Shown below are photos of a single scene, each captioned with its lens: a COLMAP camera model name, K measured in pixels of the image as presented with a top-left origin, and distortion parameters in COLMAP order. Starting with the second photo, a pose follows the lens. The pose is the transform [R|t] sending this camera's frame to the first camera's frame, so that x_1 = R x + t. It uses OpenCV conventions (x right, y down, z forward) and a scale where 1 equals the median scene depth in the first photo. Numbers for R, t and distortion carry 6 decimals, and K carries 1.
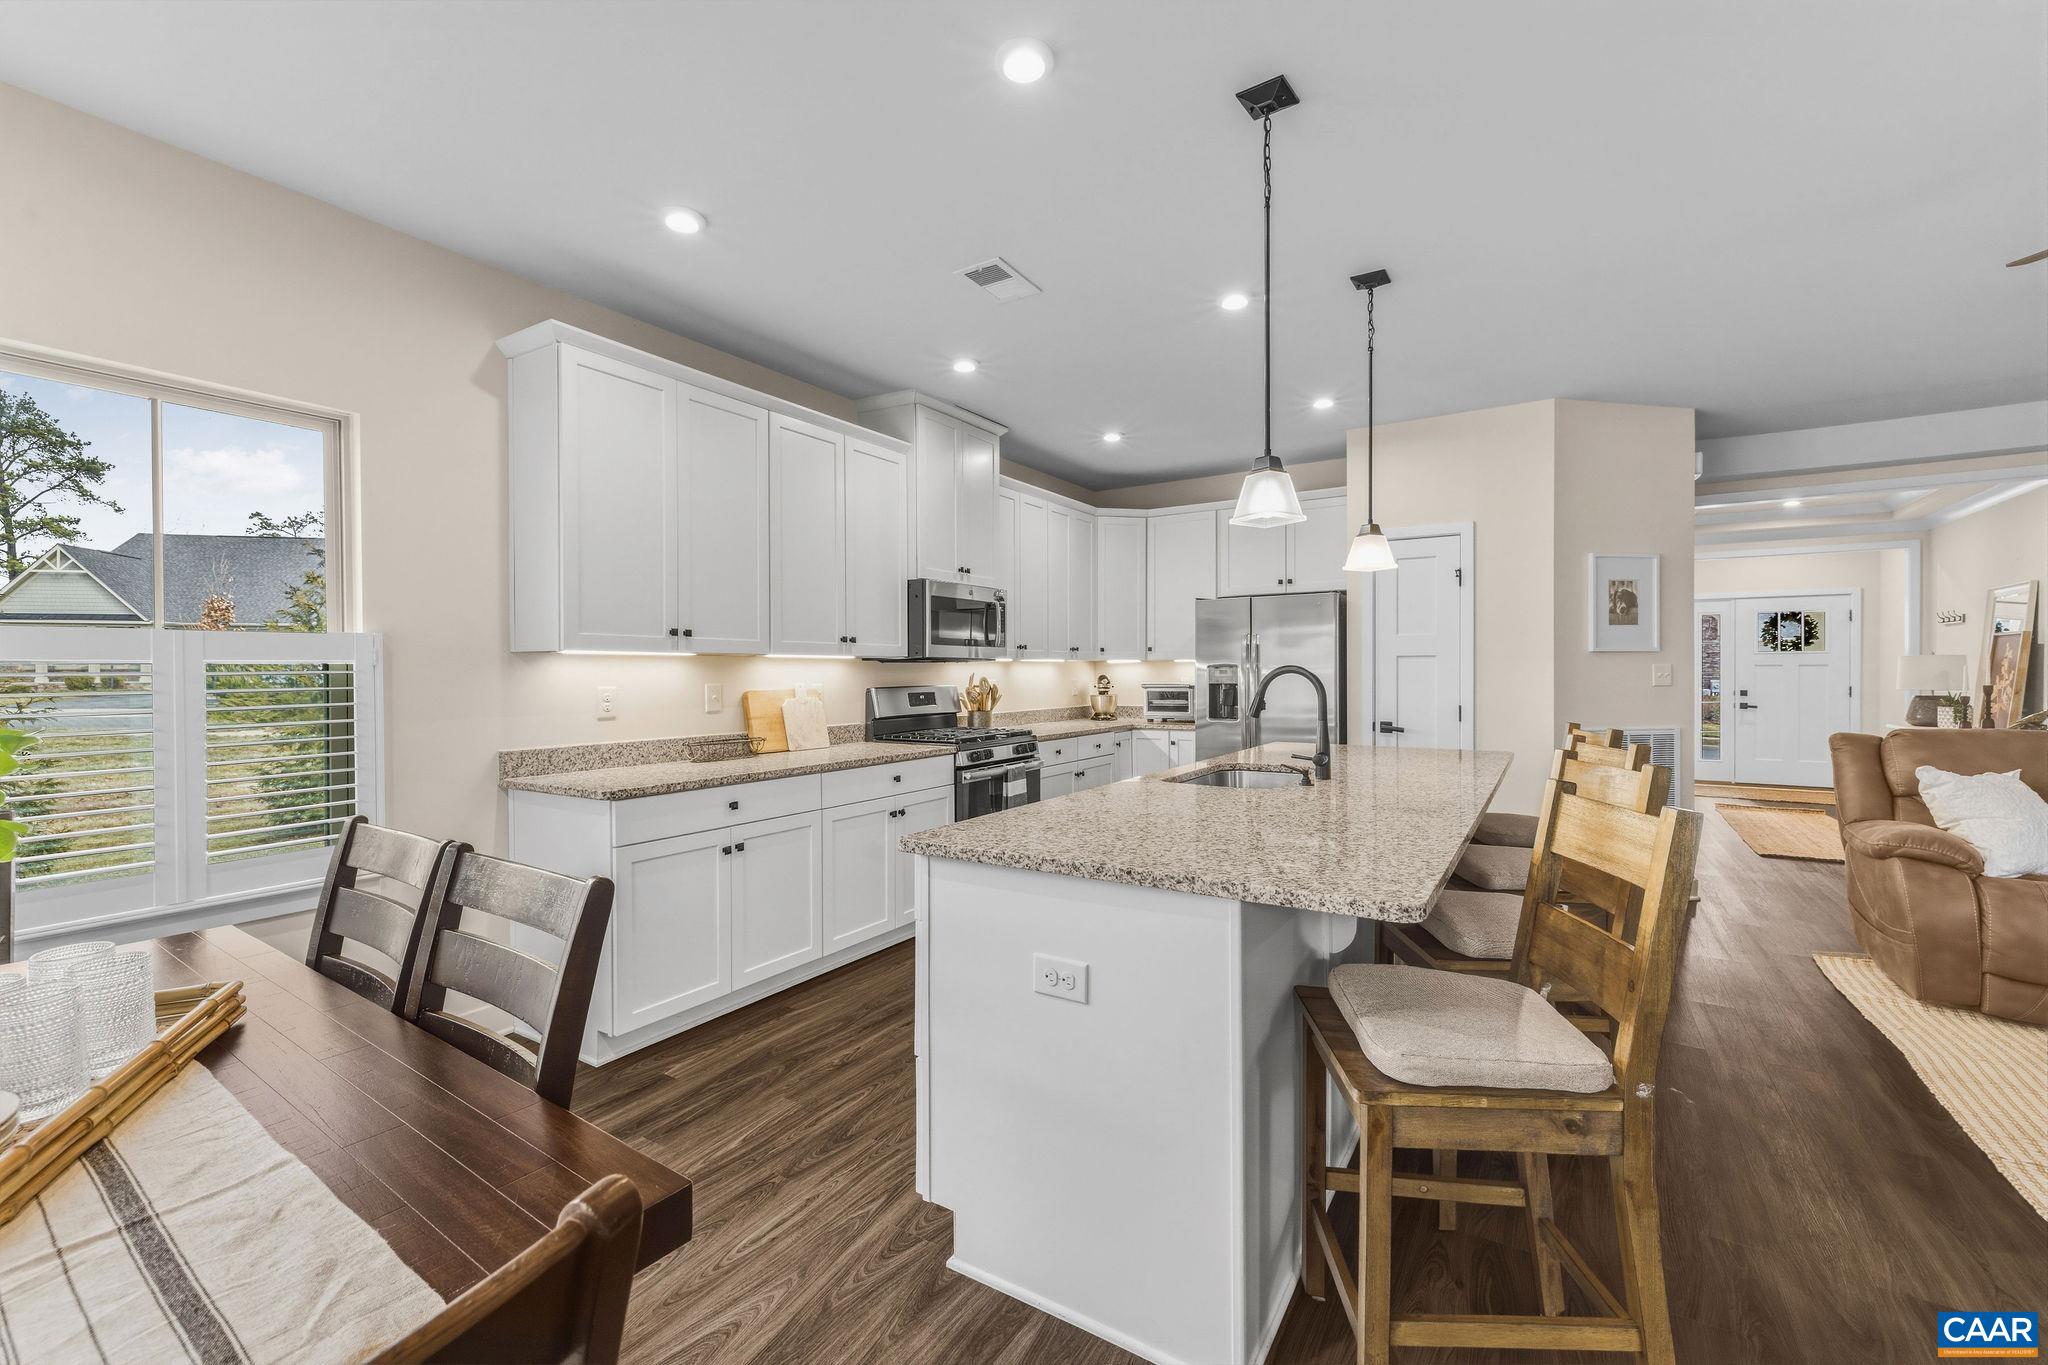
lens RADIAL K [[857.1, 0, 1018.9], [0, 857.1, 676.0], [0, 0, 1]] dist [0.008296, -0.001379]
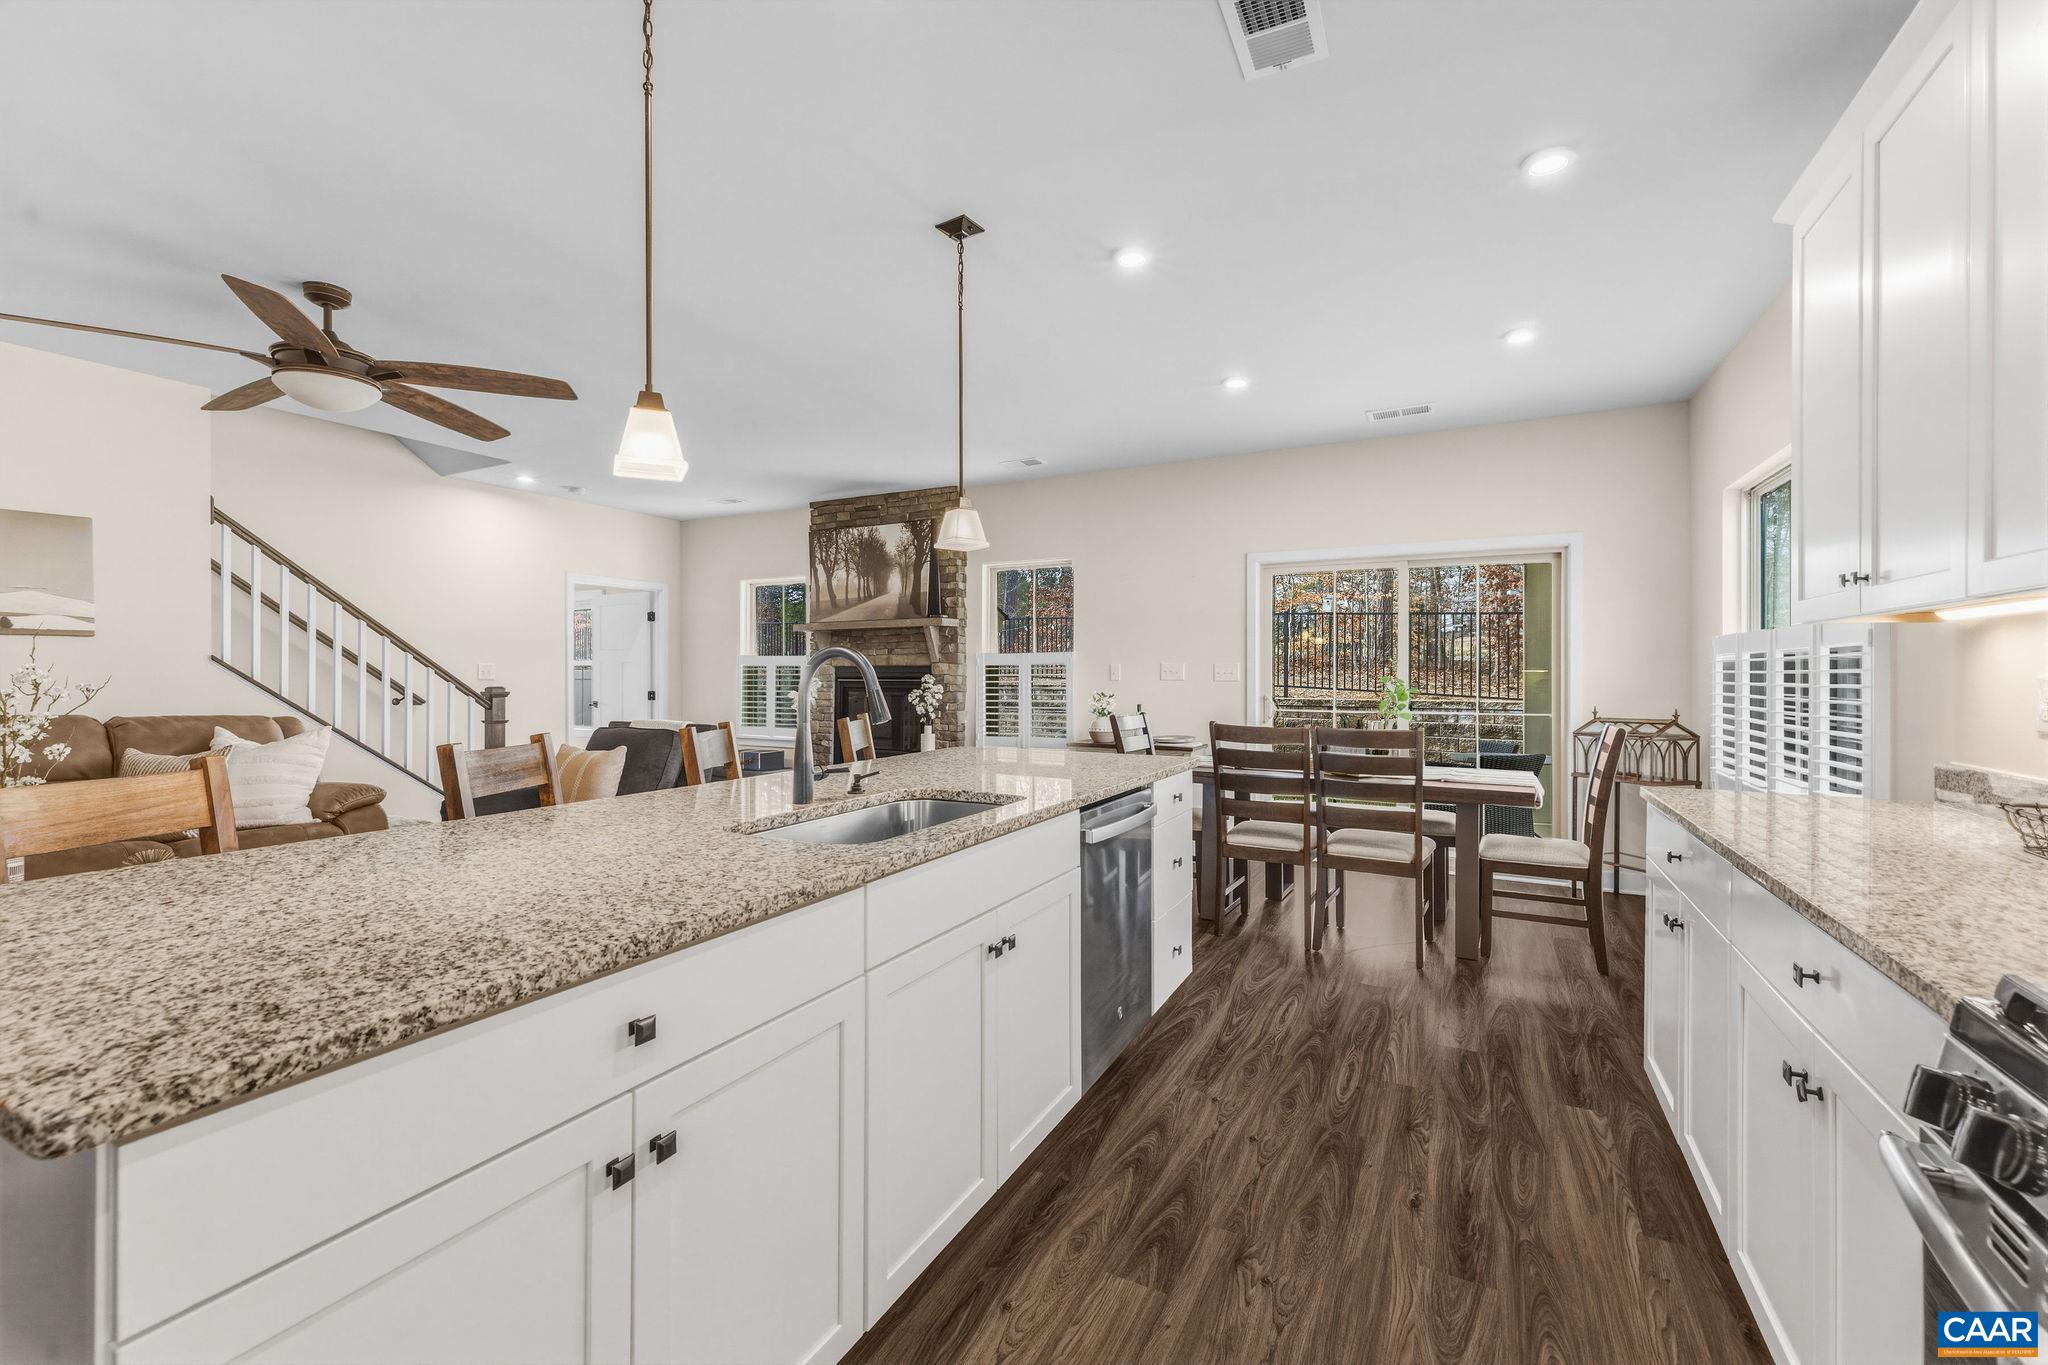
lens RADIAL K [[857.1, 0, 1019.4], [0, 857.1, 678.3], [0, 0, 1]] dist [0.008296, -0.001379]
pose [[-0.996361, 0.001857, -0.085208, 0.169535], [0.000851, 0.999930, 0.011843, 0.007168], [0.085224, 0.011728, -0.996293, 1.262764]]
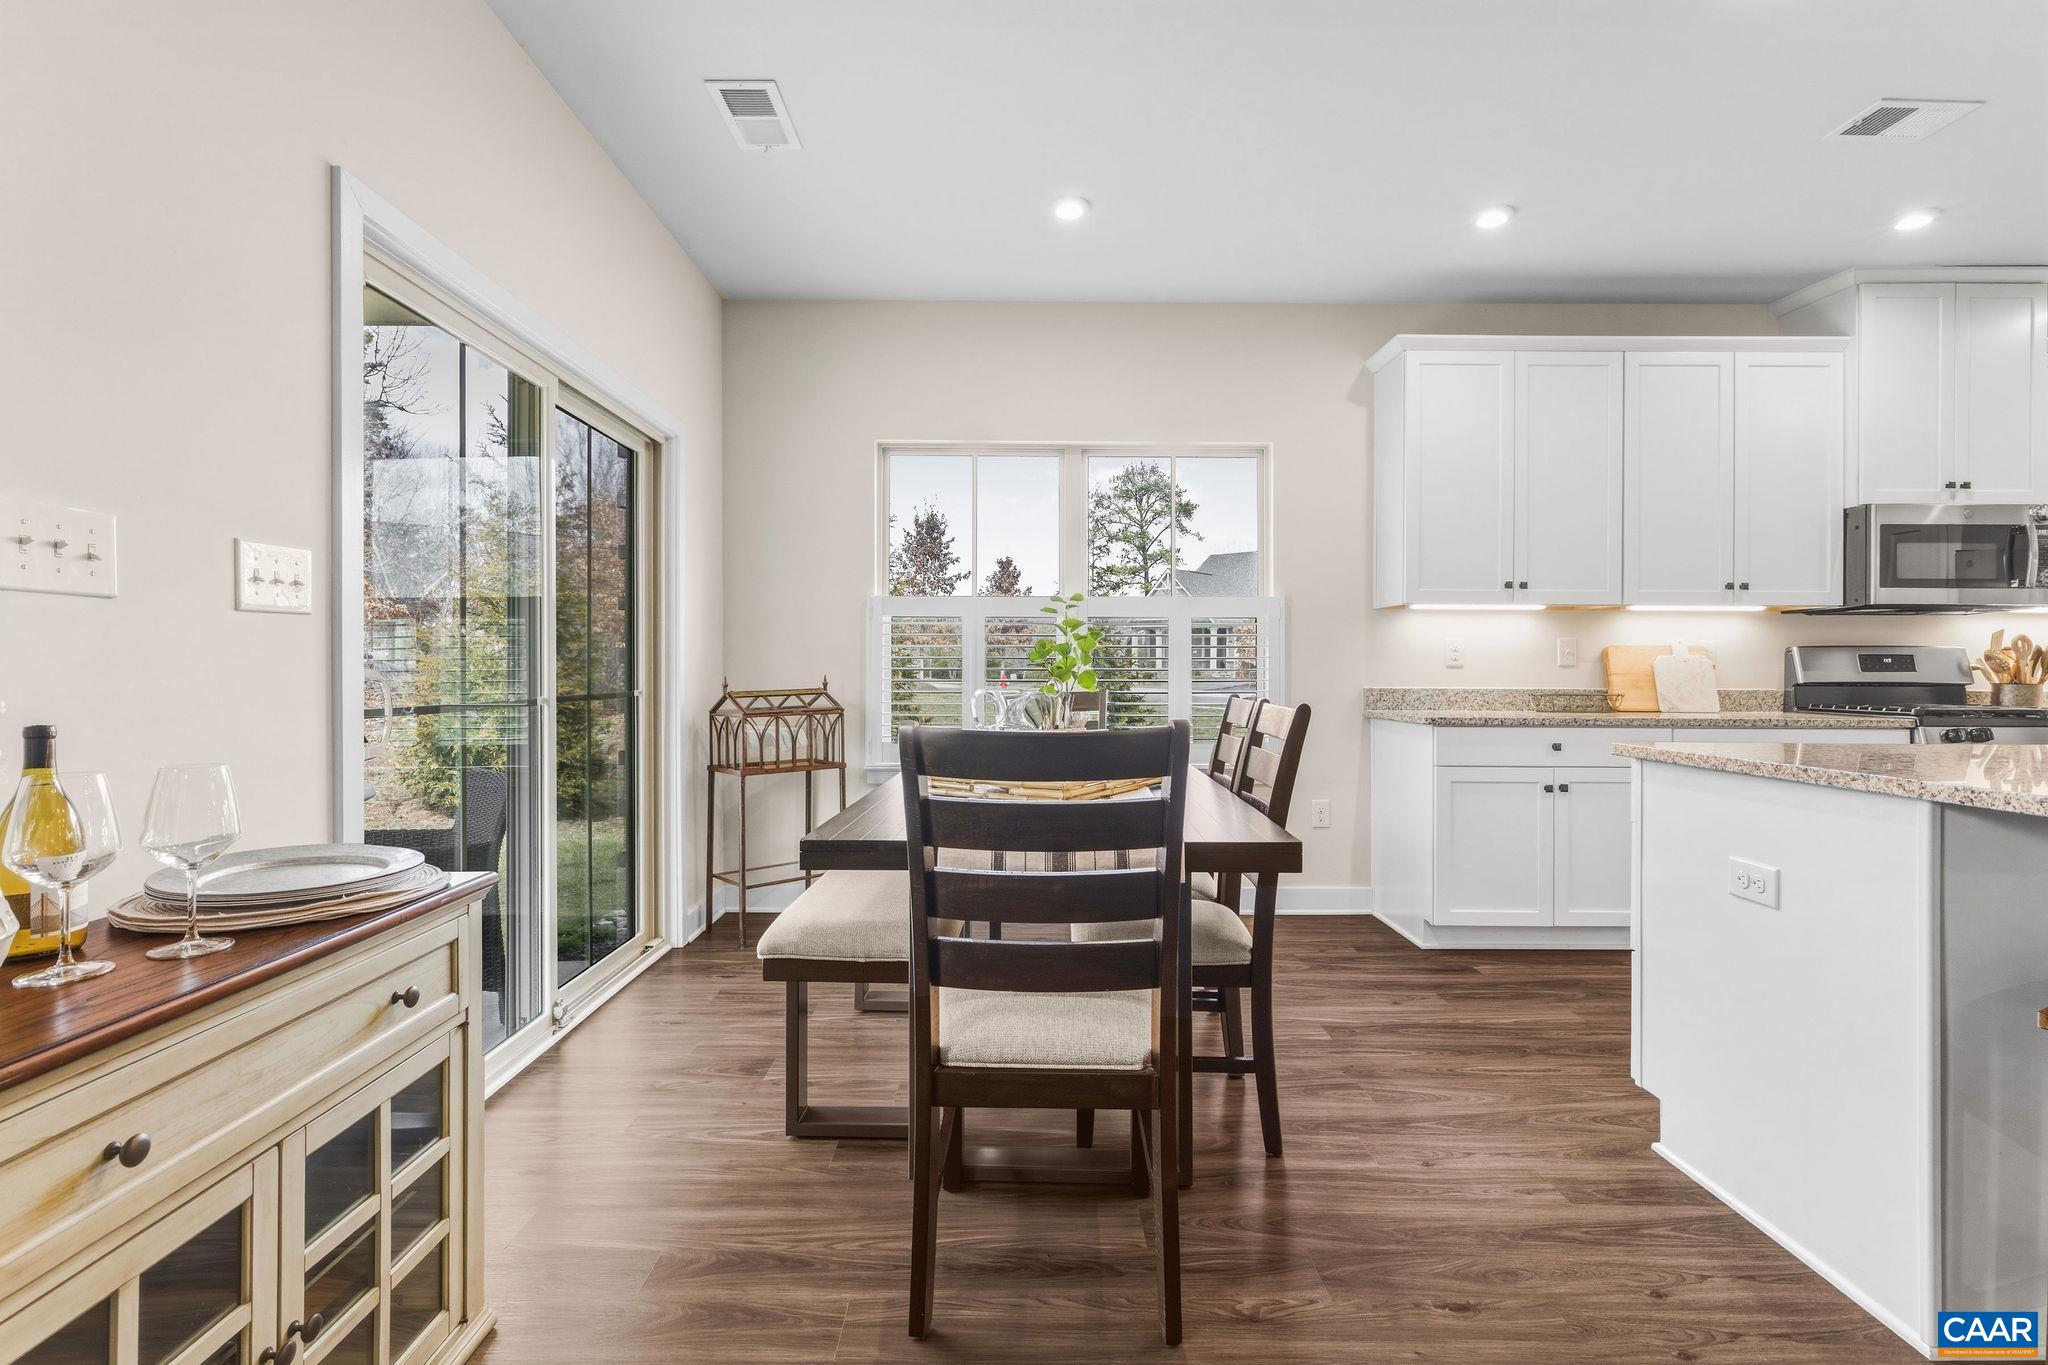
lens RADIAL K [[948.8, 0, 1022.0], [0, 948.8, 660.2], [0, 0, 1]] dist [0.005148, 0.002334]
pose [[0.547509, 0.000943, -0.836799, 0.219445], [-0.010442, 0.999929, -0.005705, 0.046965], [0.836734, 0.011861, 0.547481, -0.138032]]
